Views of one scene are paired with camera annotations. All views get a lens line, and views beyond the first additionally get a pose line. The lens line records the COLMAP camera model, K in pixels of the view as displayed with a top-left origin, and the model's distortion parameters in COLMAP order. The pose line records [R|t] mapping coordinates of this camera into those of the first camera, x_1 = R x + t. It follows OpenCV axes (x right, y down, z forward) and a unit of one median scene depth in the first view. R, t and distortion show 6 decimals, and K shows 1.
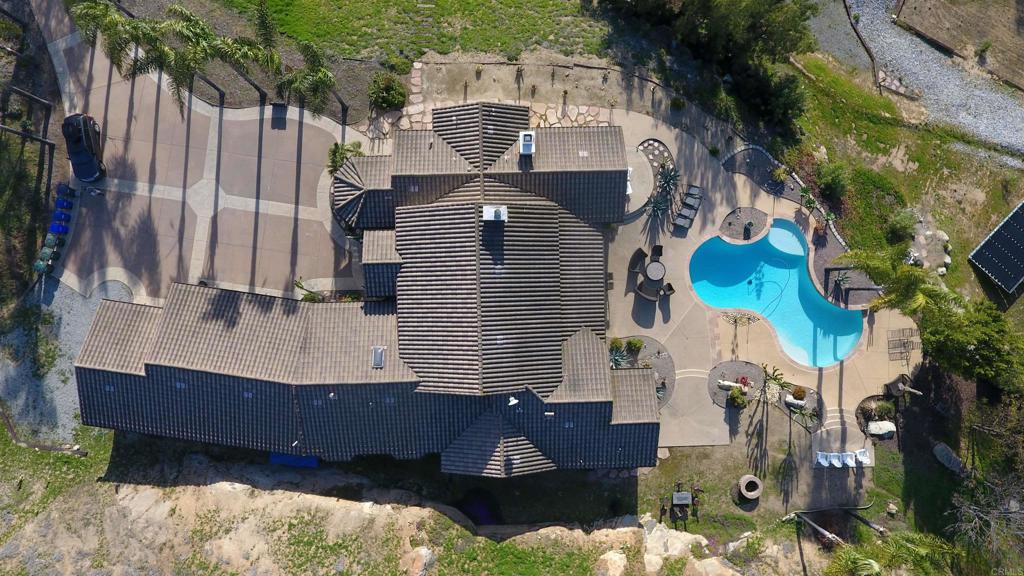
lens RADIAL K [[599.8, 0, 492.3], [0, 599.8, 289.7], [0, 0, 1]] dist [0.000132, -0.004238]
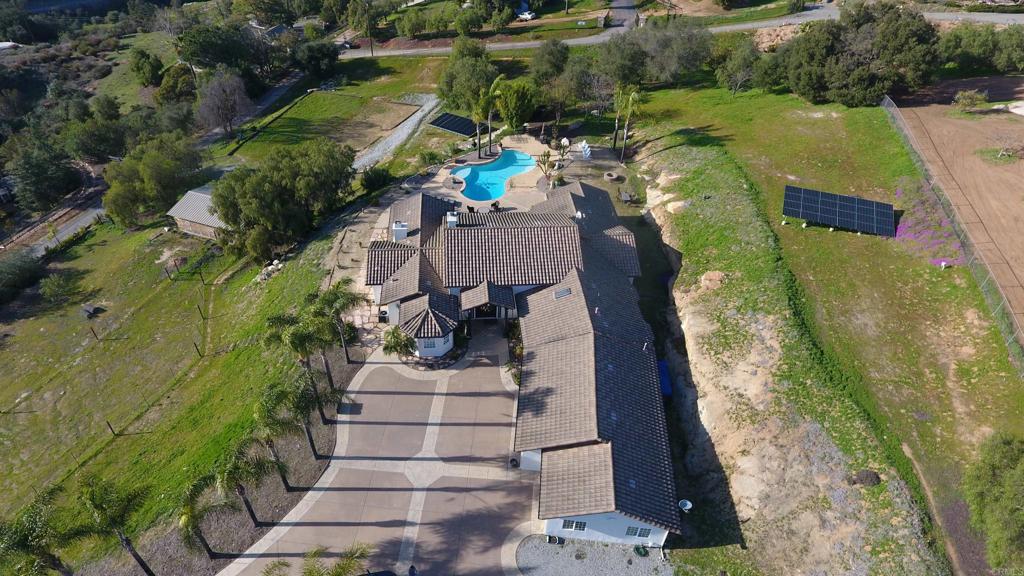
lens RADIAL K [[599.8, 0, 492.3], [0, 599.8, 289.7], [0, 0, 1]] dist [0.000132, -0.004238]
pose [[-0.044860, -0.658219, 0.751488, -1.032593], [0.998769, -0.013625, 0.047688, -0.086242], [-0.021150, 0.752703, 0.658021, 0.145013]]
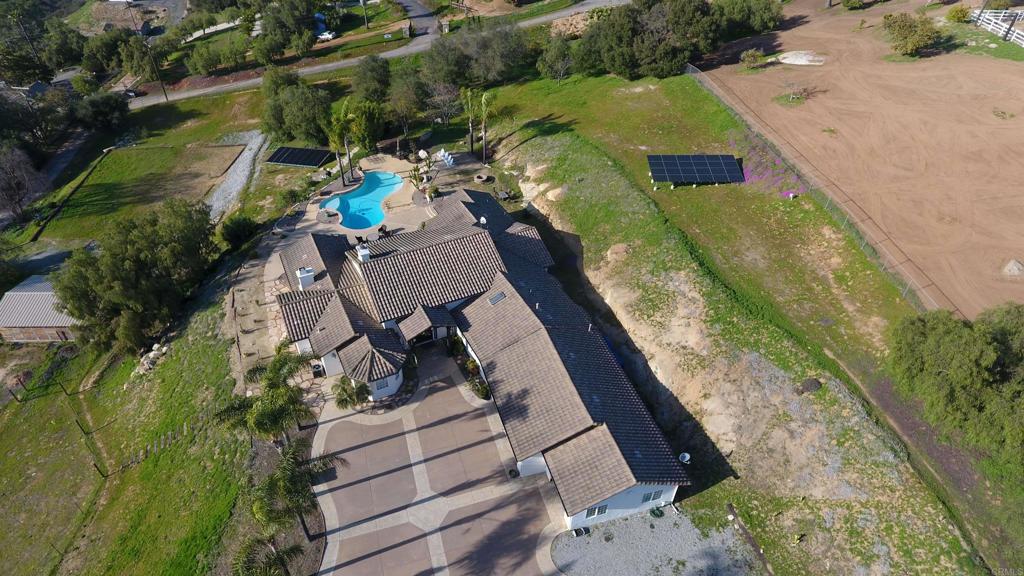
lens RADIAL K [[599.8, 0, 492.3], [0, 599.8, 289.7], [0, 0, 1]] dist [0.000132, -0.004238]
pose [[-0.410442, -0.590378, 0.694976, -0.973167], [0.911759, -0.252906, 0.323628, -0.279393], [-0.015300, 0.766480, 0.642085, 0.144257]]
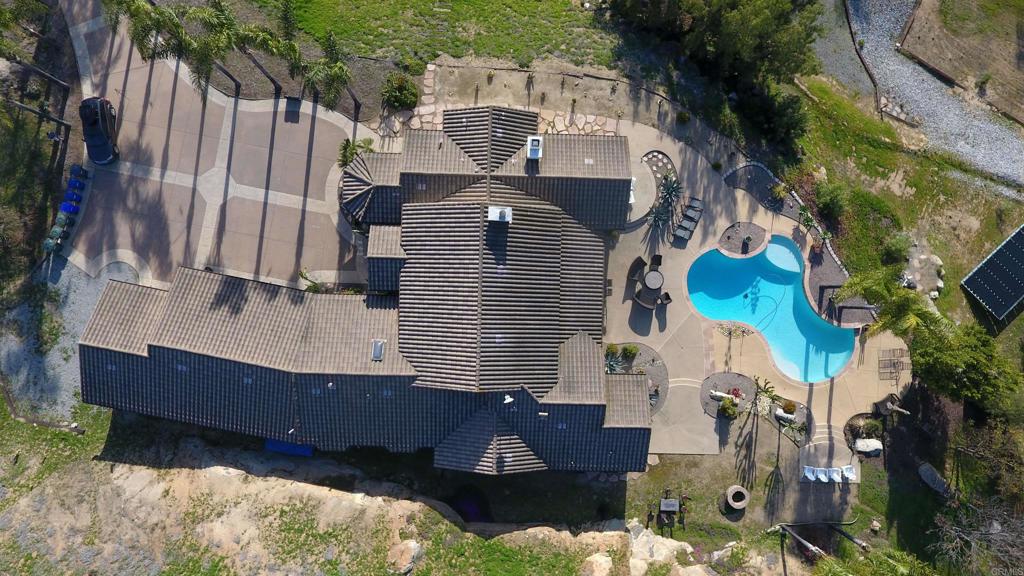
lens RADIAL K [[599.8, 0, 492.3], [0, 599.8, 289.7], [0, 0, 1]] dist [0.000132, -0.004238]
pose [[0.998713, 0.050574, 0.003807, -0.005033], [-0.050515, 0.998621, -0.014289, 0.013941], [-0.004524, 0.014078, 0.999891, -0.017207]]
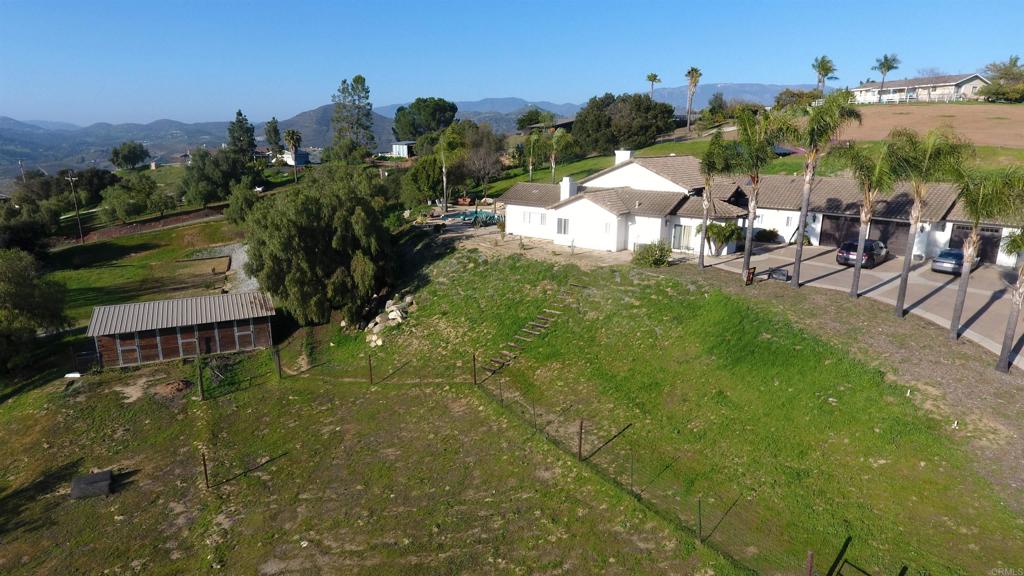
lens RADIAL K [[599.8, 0, 492.3], [0, 599.8, 289.7], [0, 0, 1]] dist [0.000132, -0.004238]
pose [[-0.753138, -0.177564, 0.633447, -0.592644], [0.657600, -0.176000, 0.732520, -1.190405], [-0.018582, 0.968243, 0.249319, 0.824534]]
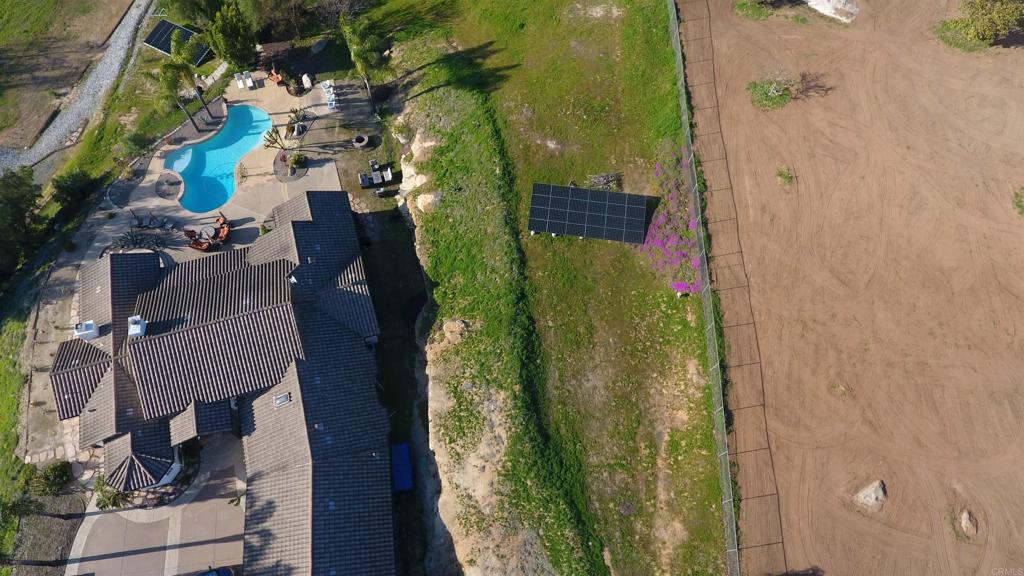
lens RADIAL K [[599.8, 0, 492.3], [0, 599.8, 289.7], [0, 0, 1]] dist [0.000132, -0.004238]
pose [[-0.269435, -0.872578, 0.407446, -0.527597], [0.962720, -0.233523, 0.136518, 0.356165], [-0.023975, 0.429039, 0.902968, -0.119223]]
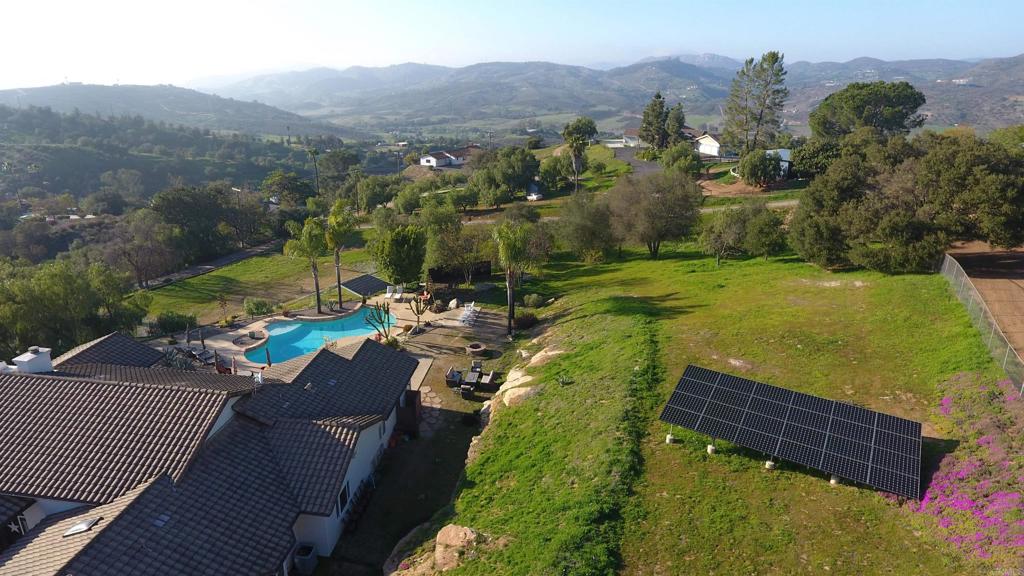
lens RADIAL K [[599.8, 0, 492.3], [0, 599.8, 289.7], [0, 0, 1]] dist [0.000132, -0.004238]
pose [[0.170396, -0.348583, 0.921659, -0.521432], [0.985335, 0.068775, -0.156157, 0.523486], [-0.008954, 0.934751, 0.355190, 0.526497]]
